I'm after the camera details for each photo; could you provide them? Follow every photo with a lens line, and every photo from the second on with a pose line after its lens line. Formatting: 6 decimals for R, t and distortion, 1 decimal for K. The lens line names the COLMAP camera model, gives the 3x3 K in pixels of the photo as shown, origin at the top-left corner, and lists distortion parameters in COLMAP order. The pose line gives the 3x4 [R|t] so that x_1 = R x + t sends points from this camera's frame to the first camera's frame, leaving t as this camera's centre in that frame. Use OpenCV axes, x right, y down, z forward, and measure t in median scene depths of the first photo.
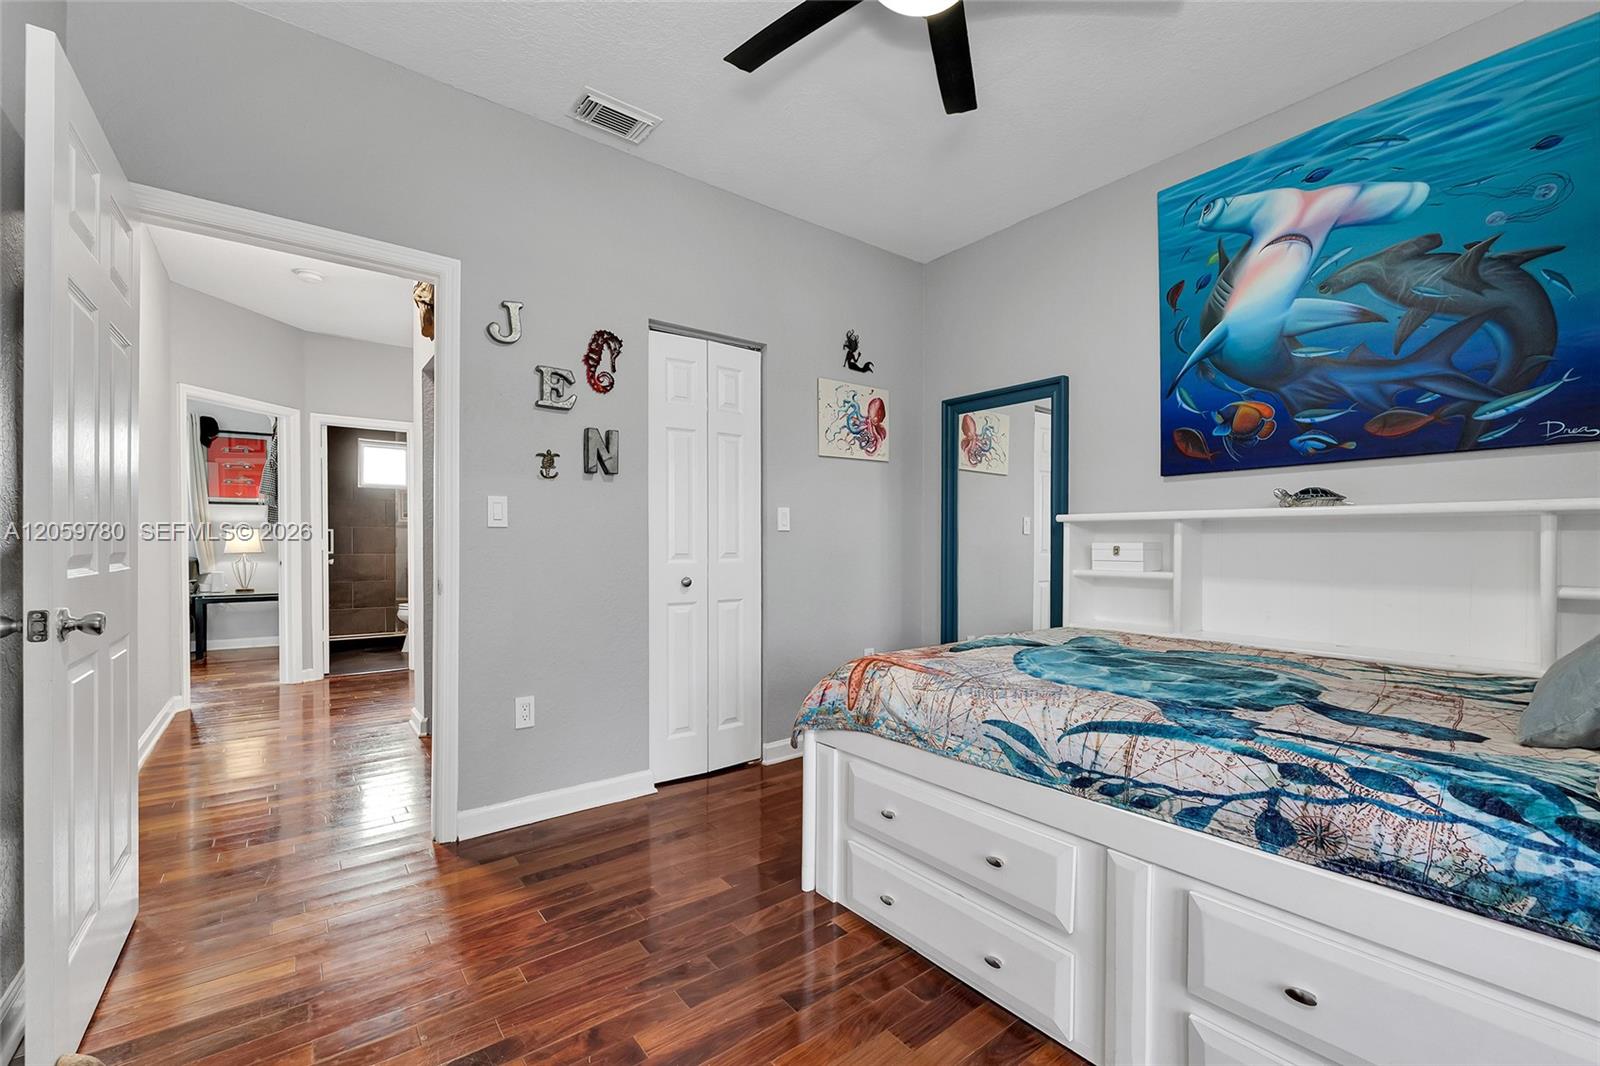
lens RADIAL K [[658.2, 0, 804.4], [0, 658.2, 545.7], [0, 0, 1]] dist [-0.003815, -0.000447]
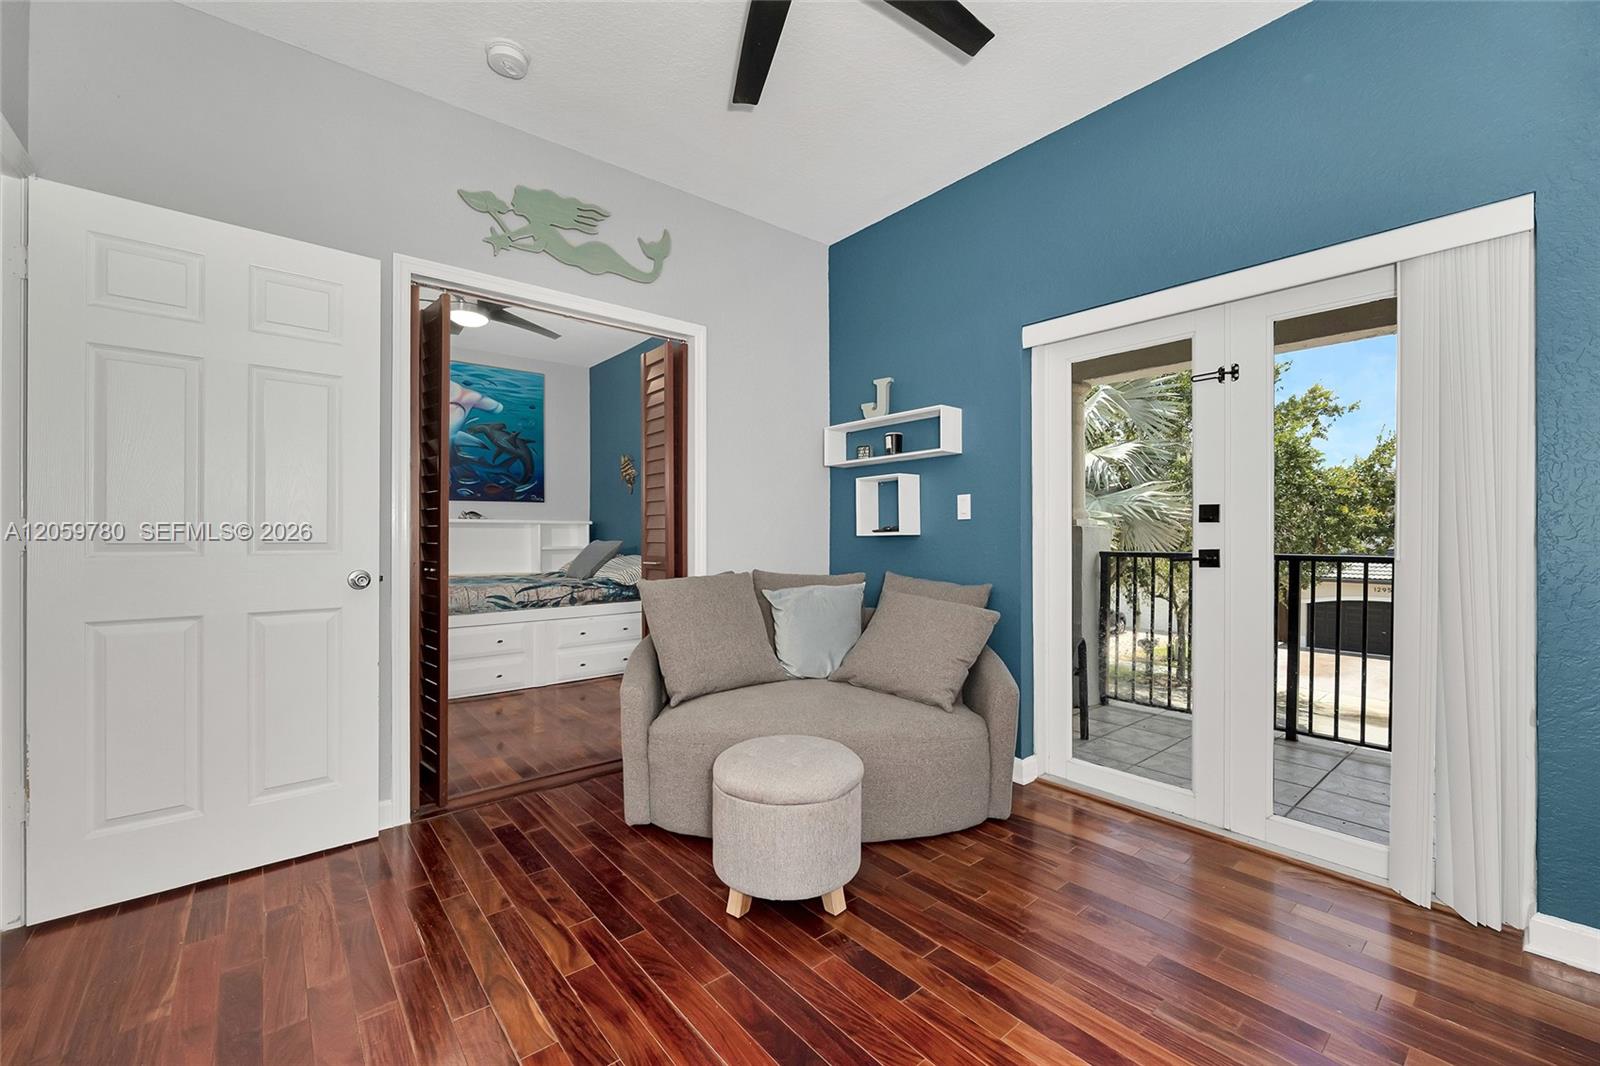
lens RADIAL K [[658.2, 0, 813.0], [0, 658.2, 536.6], [0, 0, 1]] dist [-0.003815, -0.000447]
pose [[-0.047478, -0.004765, 0.998861, -1.980800], [0.001684, 0.999987, 0.004851, -0.002299], [-0.998871, 0.001912, -0.047470, -0.196976]]
